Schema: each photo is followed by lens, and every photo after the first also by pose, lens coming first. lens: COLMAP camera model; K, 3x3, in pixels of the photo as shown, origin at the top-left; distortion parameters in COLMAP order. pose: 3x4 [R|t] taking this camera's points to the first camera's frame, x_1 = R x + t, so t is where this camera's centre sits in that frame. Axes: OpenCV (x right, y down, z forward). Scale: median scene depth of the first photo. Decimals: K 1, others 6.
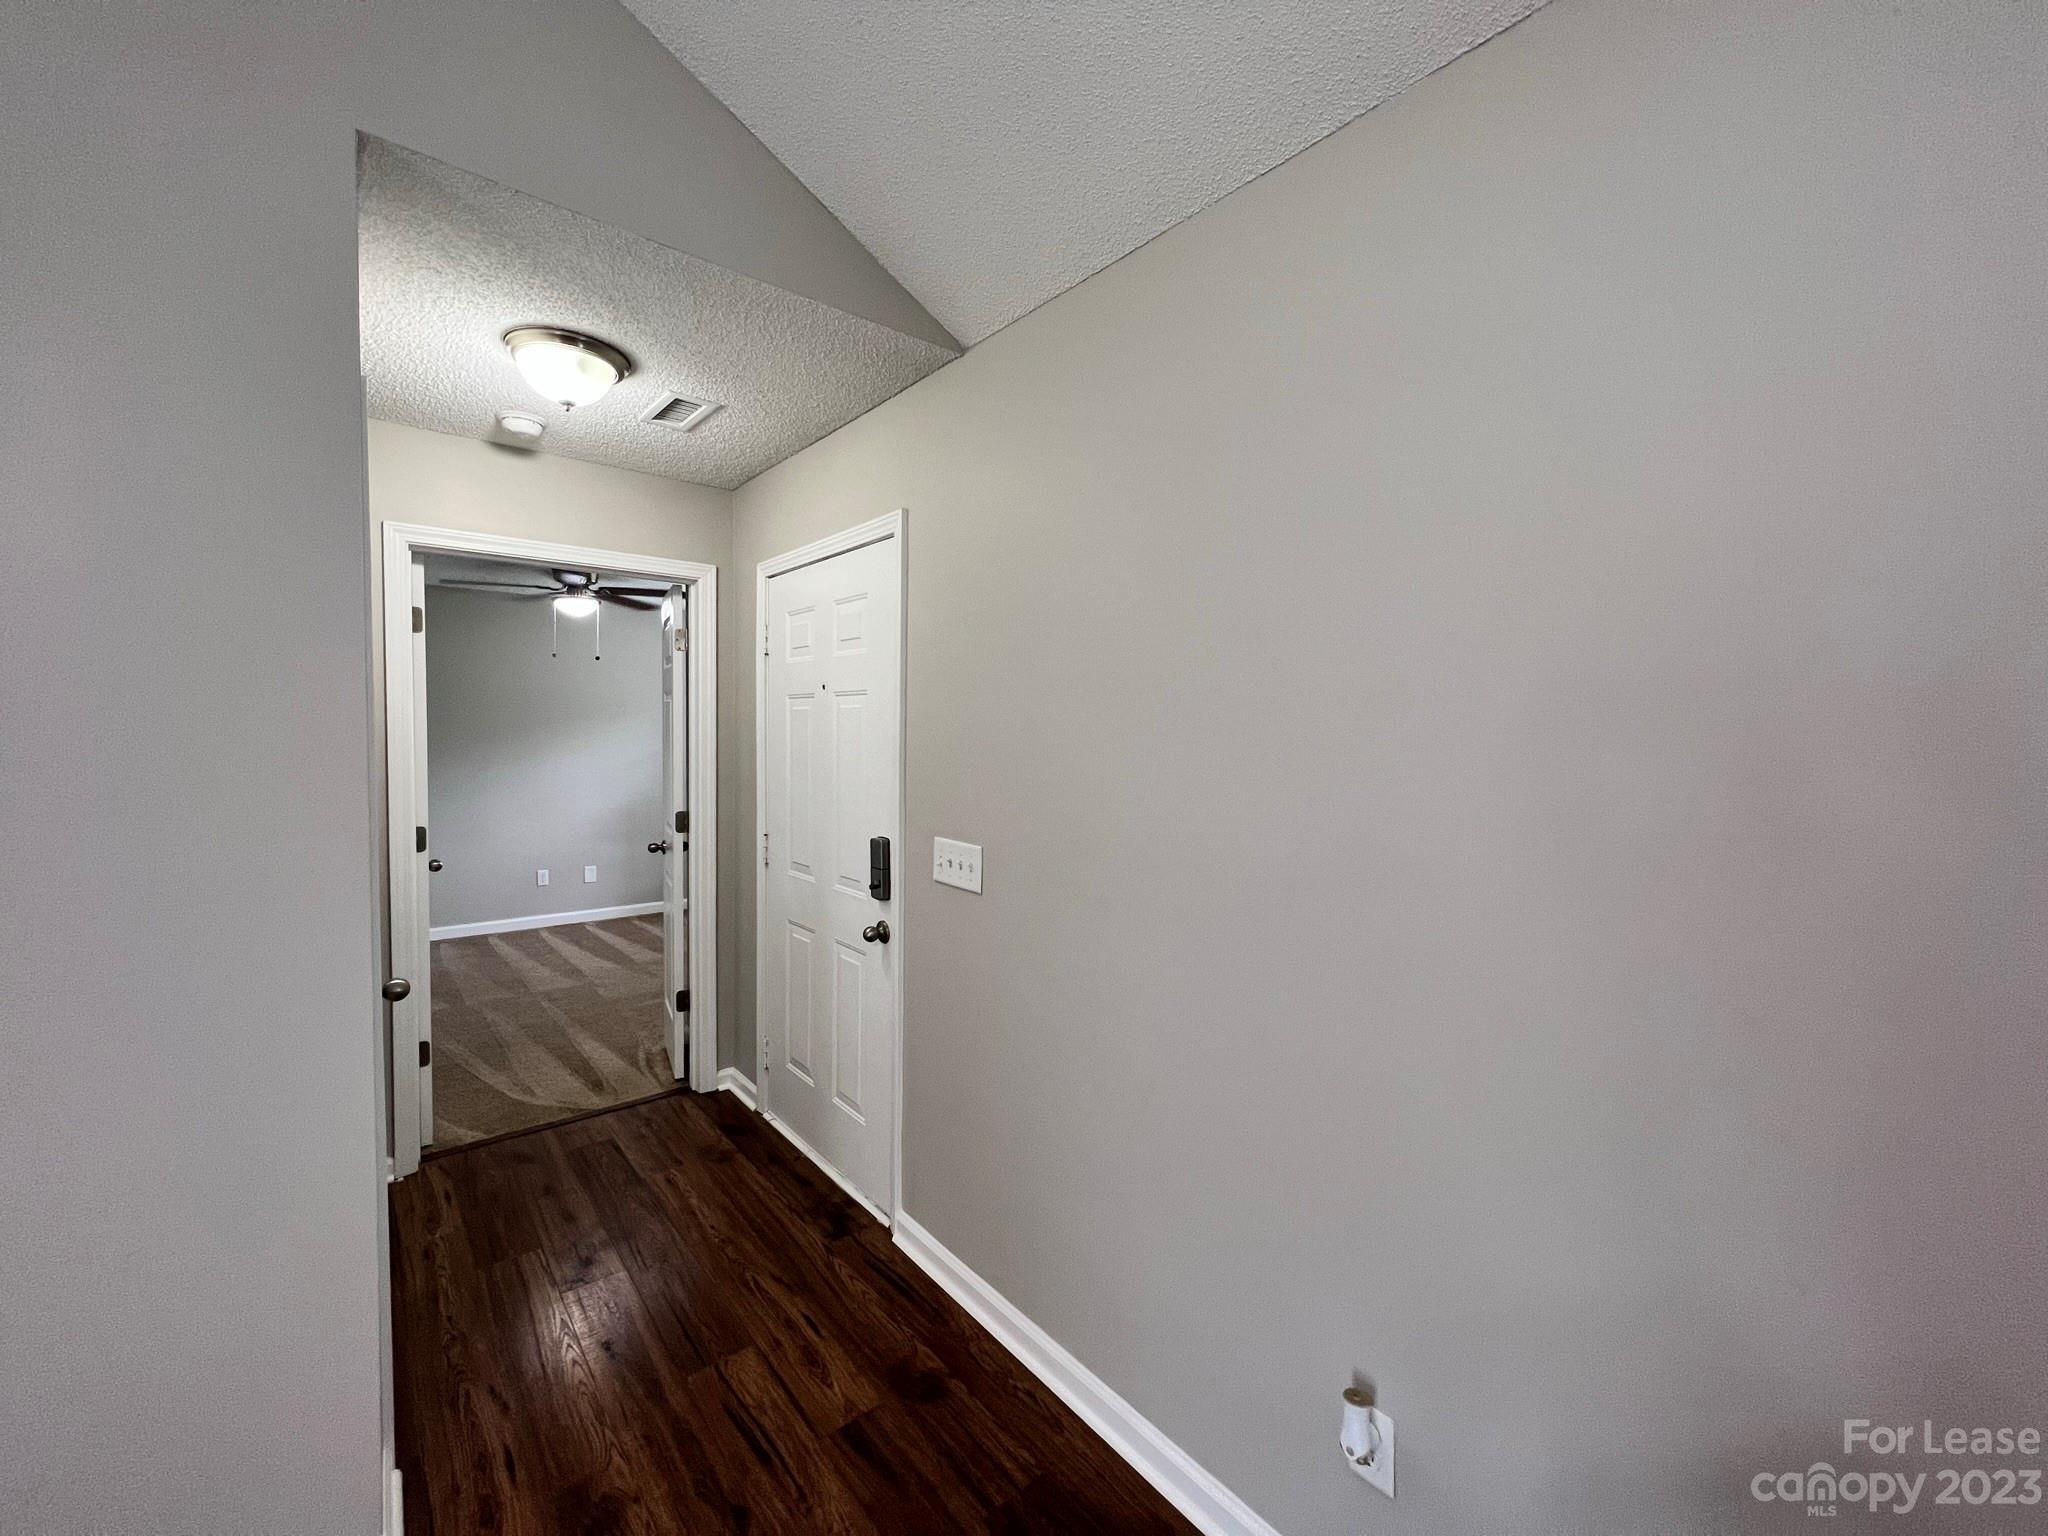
lens RADIAL K [[820.6, 0, 1027.6], [0, 820.6, 764.3], [0, 0, 1]] dist [0.000505, 0.000334]
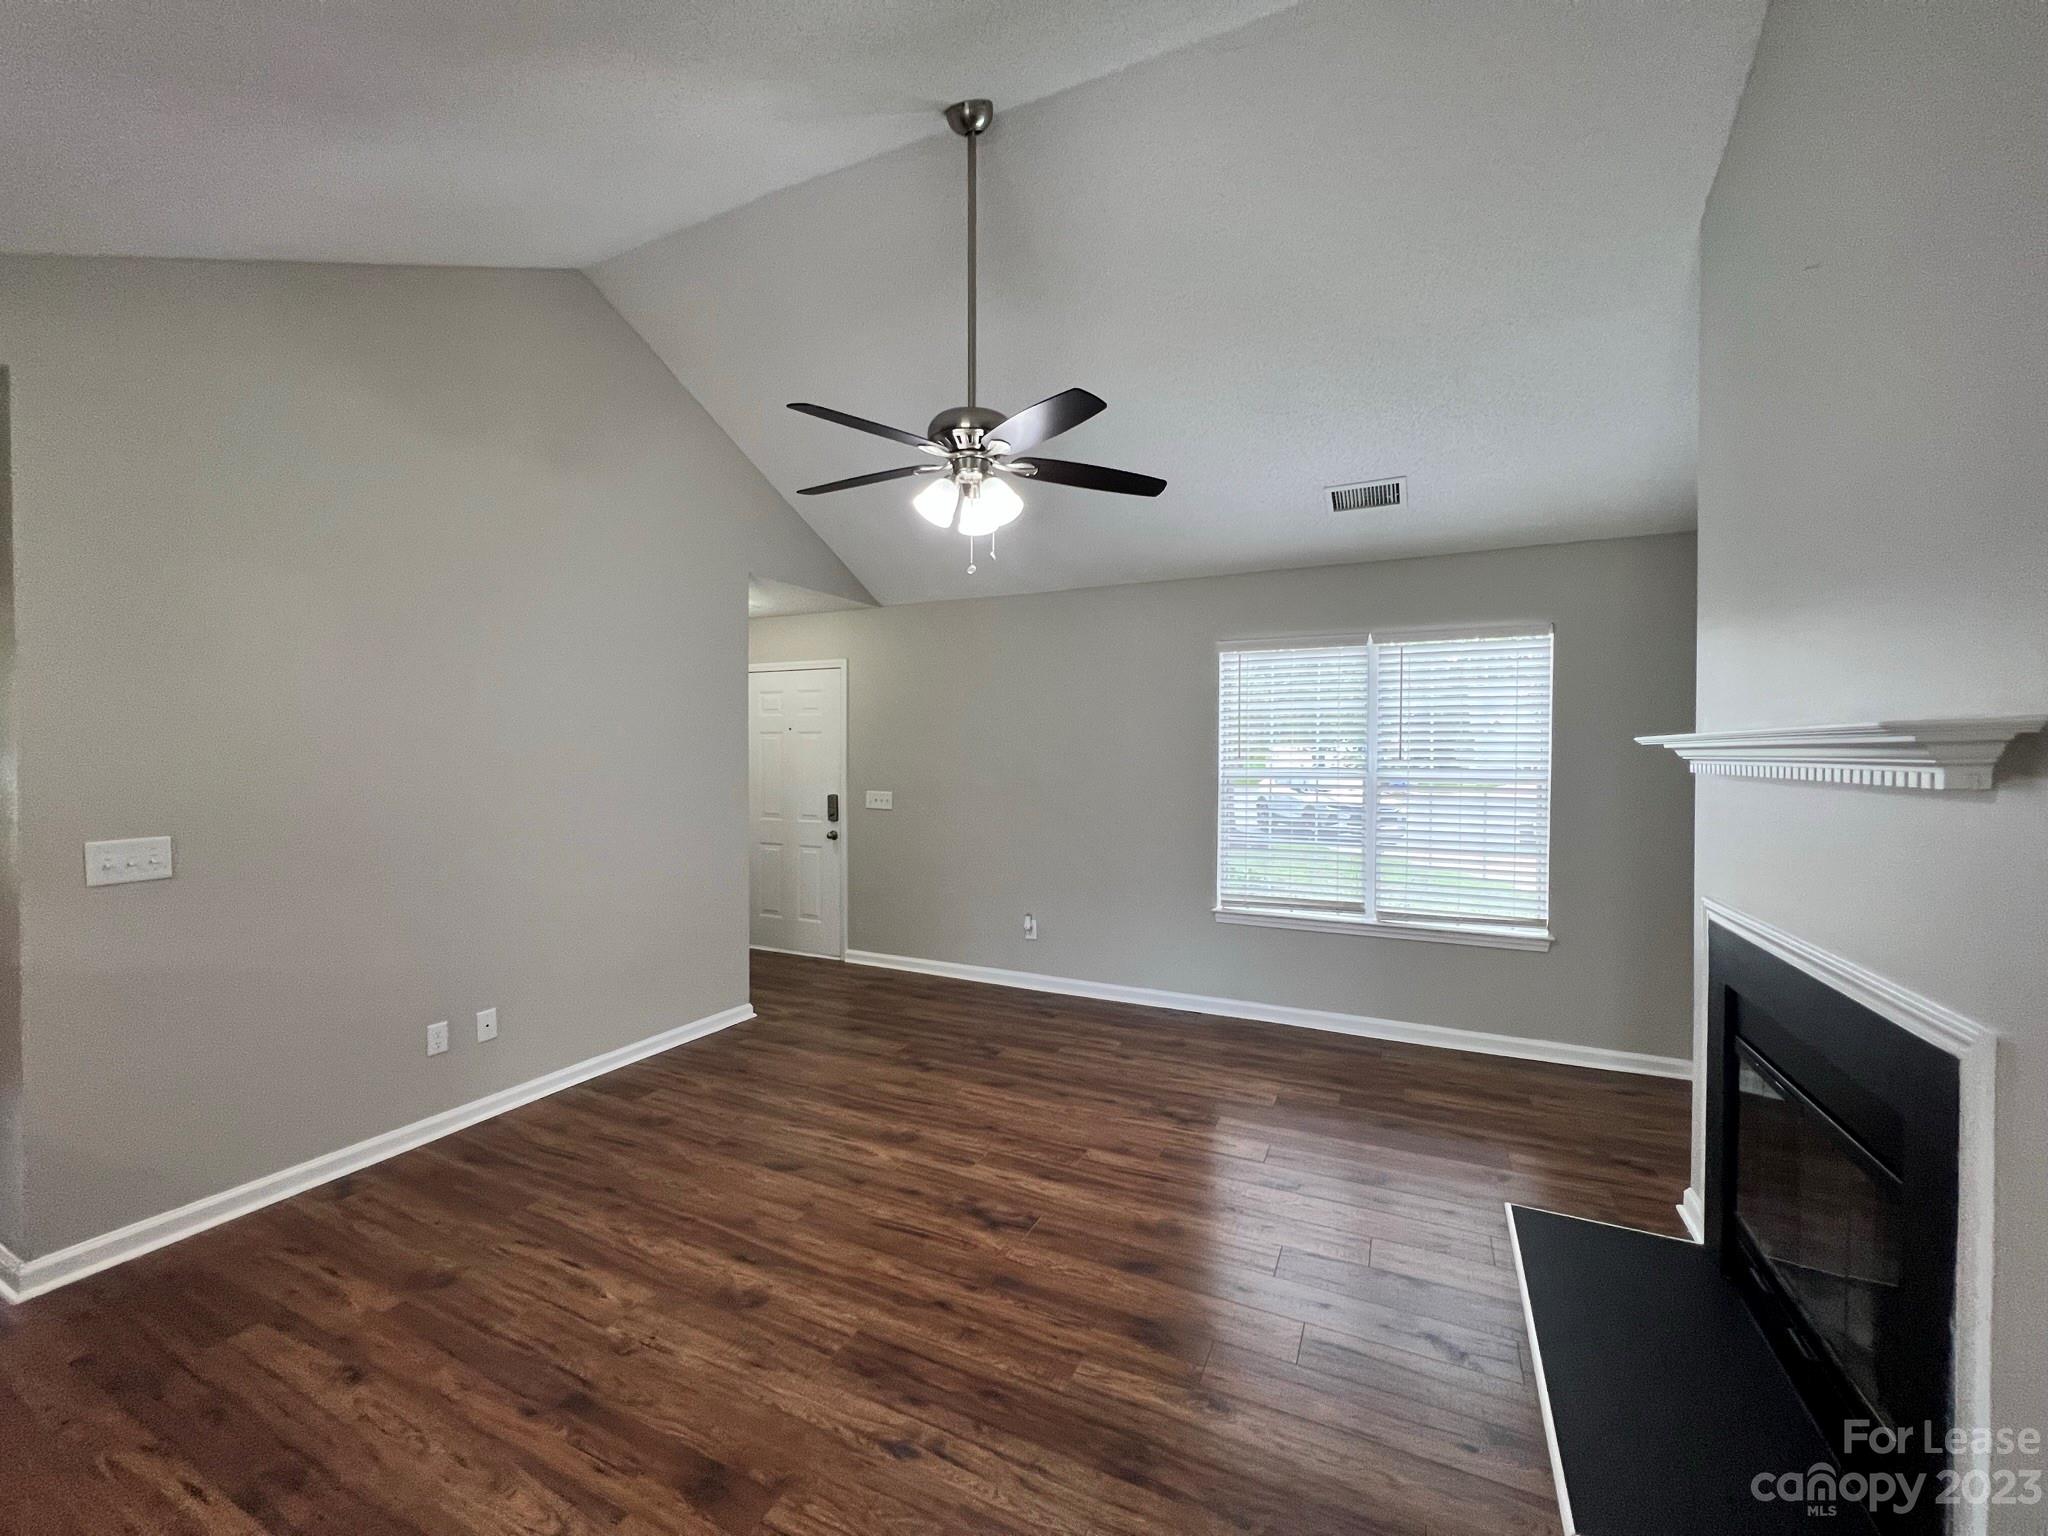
lens RADIAL K [[824.3, 0, 1024.0], [0, 824.3, 768.0], [0, 0, 1]] dist [0.000082, 0.000127]
pose [[0.911530, -0.013642, 0.411007, -0.648970], [0.017796, 0.999822, -0.006283, 0.036861], [-0.410848, 0.013041, 0.911611, -1.373884]]
